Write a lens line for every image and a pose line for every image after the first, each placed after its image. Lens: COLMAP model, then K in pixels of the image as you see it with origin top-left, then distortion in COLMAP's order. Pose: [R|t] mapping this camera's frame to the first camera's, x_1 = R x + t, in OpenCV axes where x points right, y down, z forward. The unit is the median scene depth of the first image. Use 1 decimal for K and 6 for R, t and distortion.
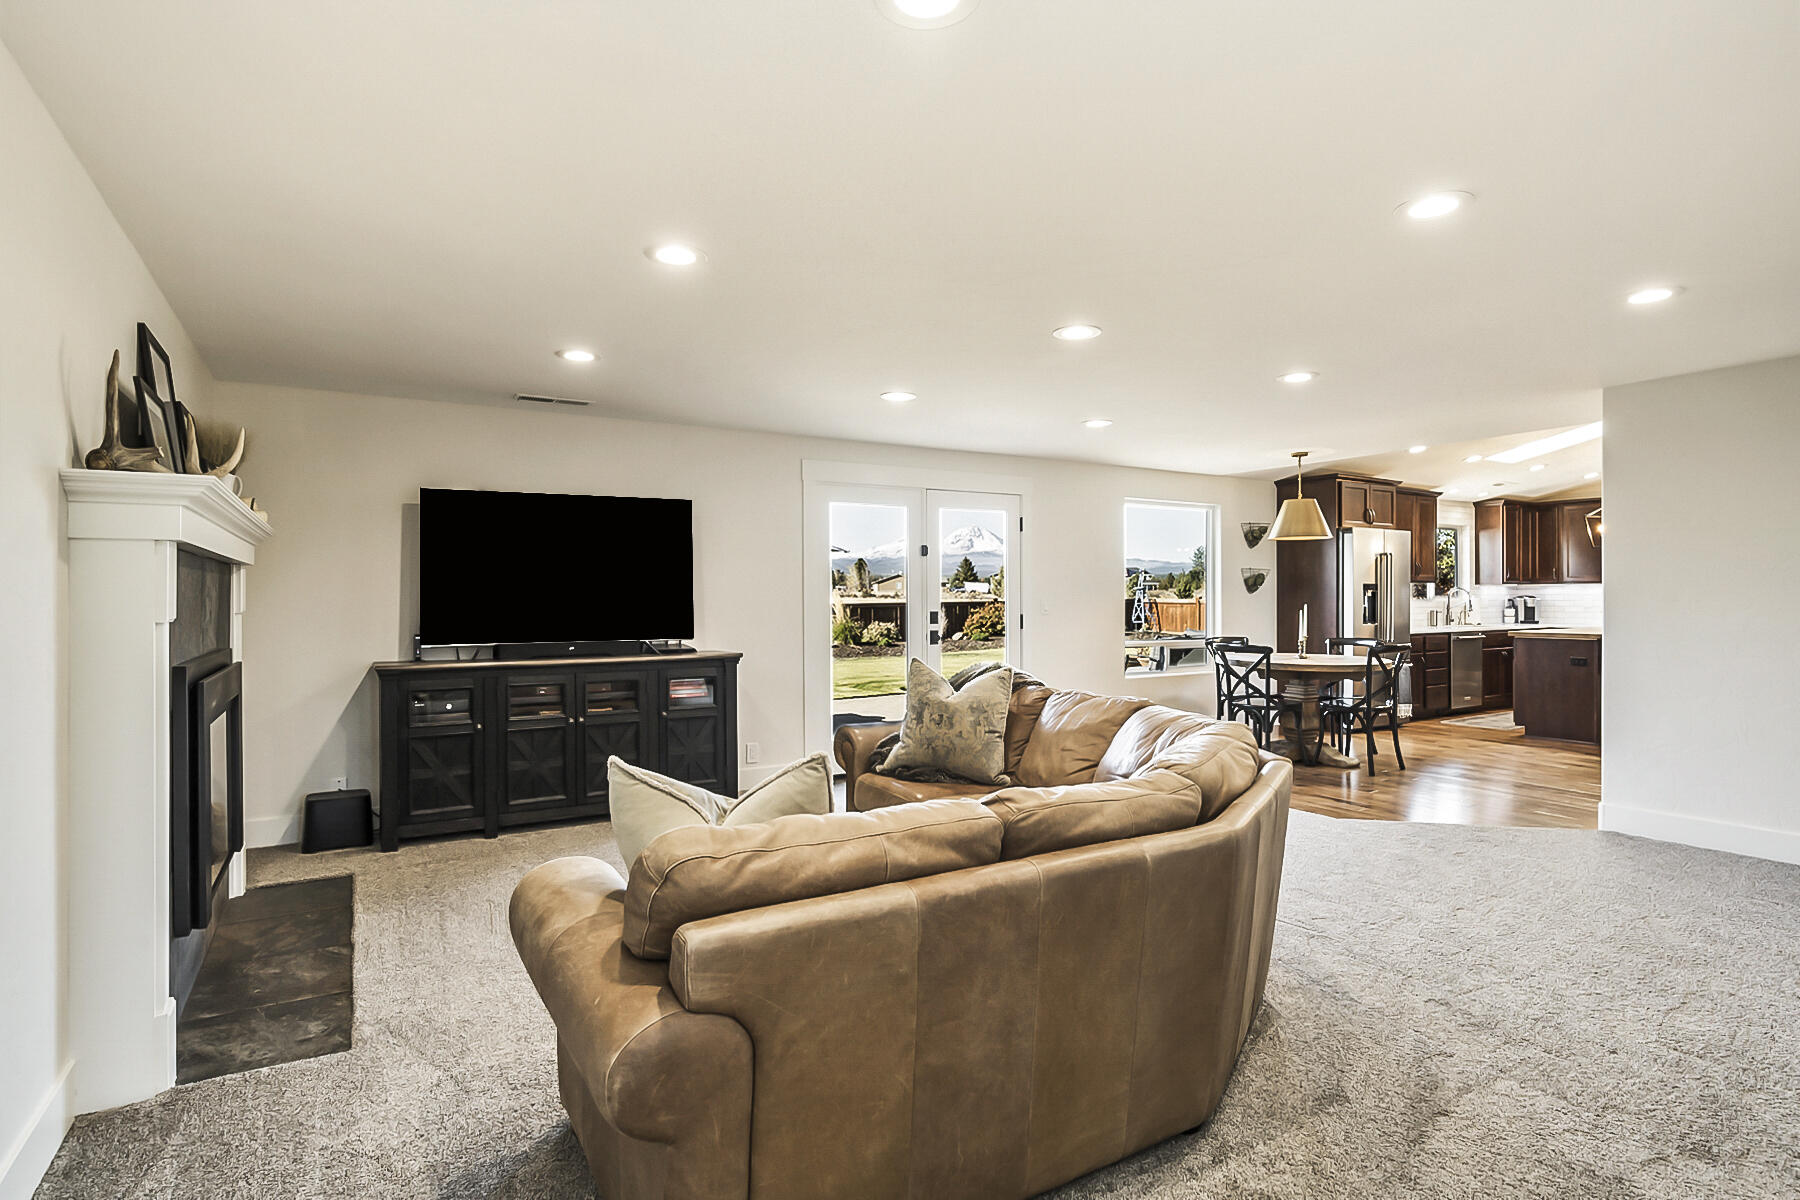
lens RADIAL K [[912.9, 0, 901.6], [0, 912.9, 592.3], [0, 0, 1]] dist [-0.015356, 0.000040]
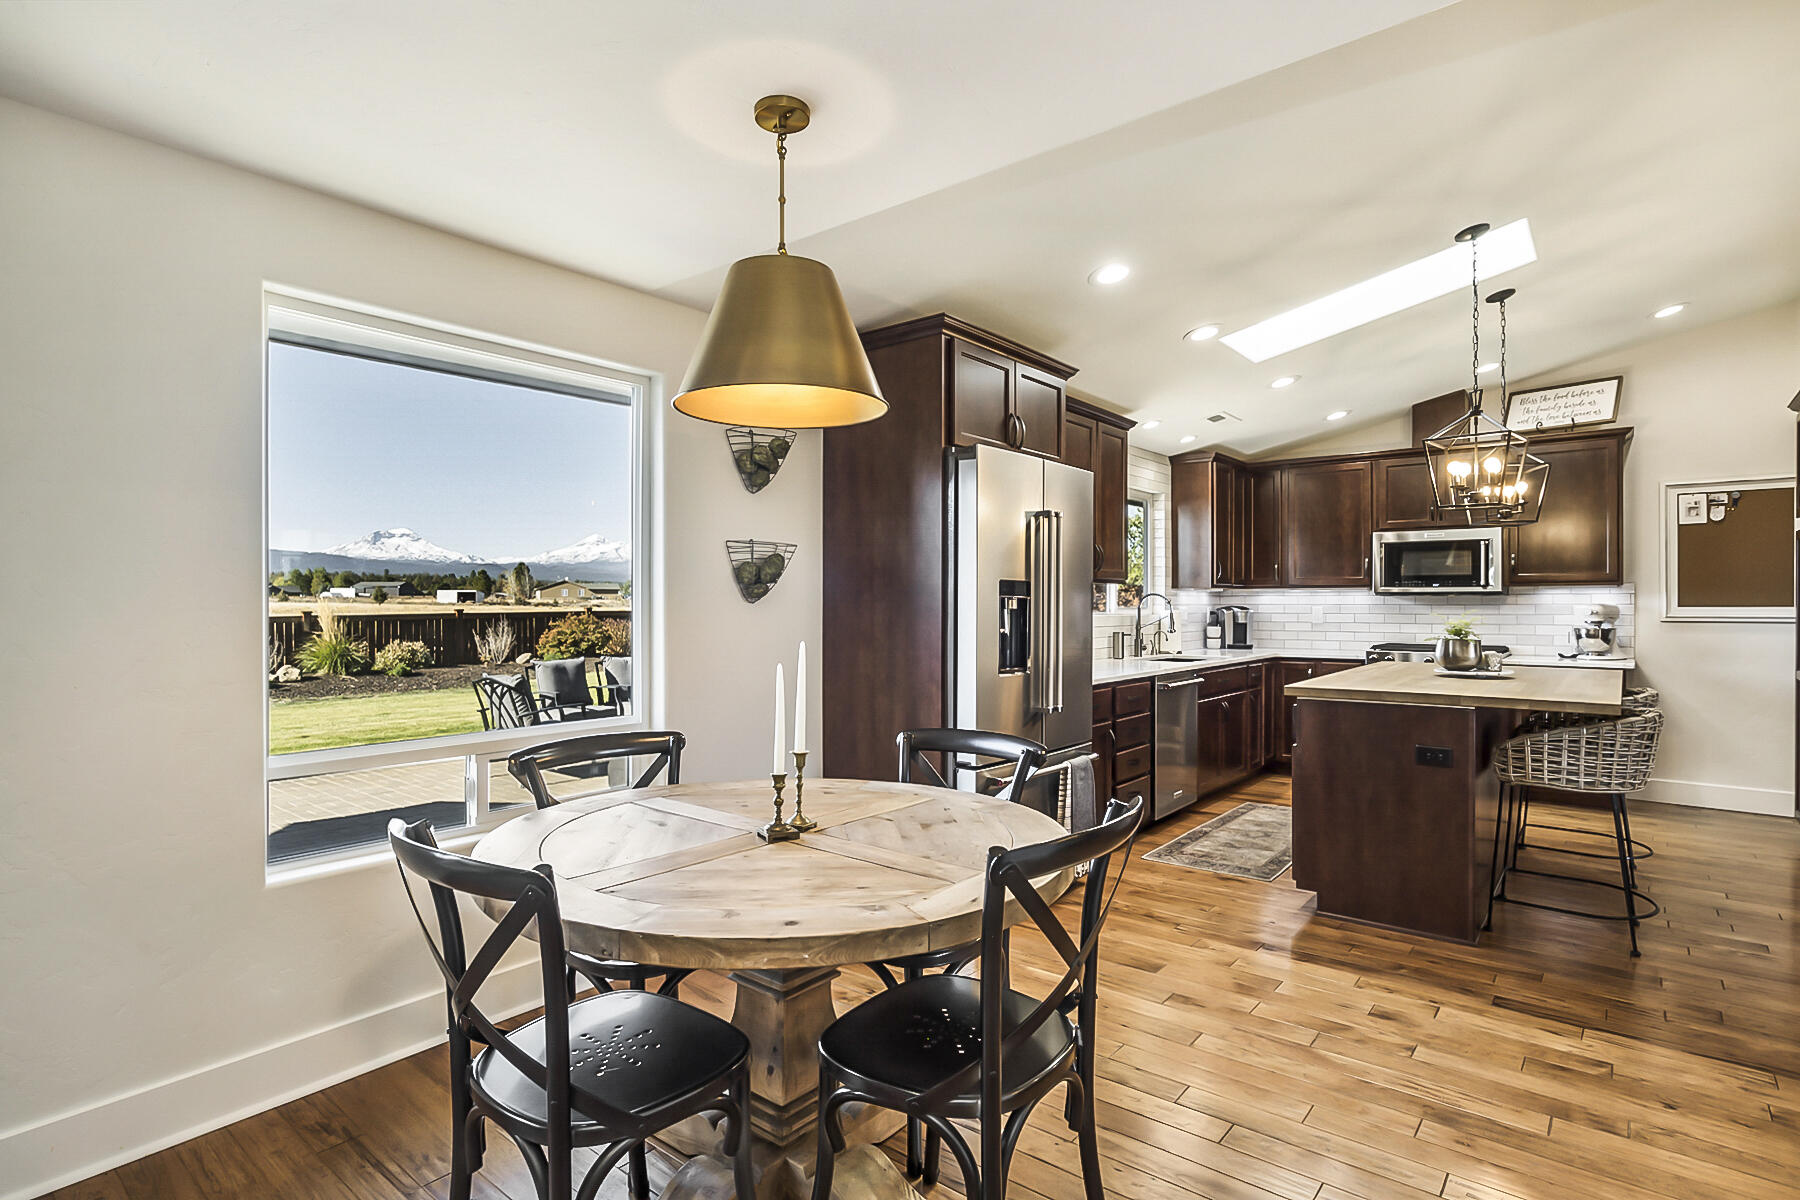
lens RADIAL K [[910.1, 0, 898.3], [0, 910.1, 604.2], [0, 0, 1]] dist [-0.013435, 0.000971]
pose [[0.943813, 0.000587, 0.330479, 0.285134], [-0.002042, 0.999990, 0.004056, 0.000261], [-0.330473, -0.004503, 0.943805, 0.542950]]
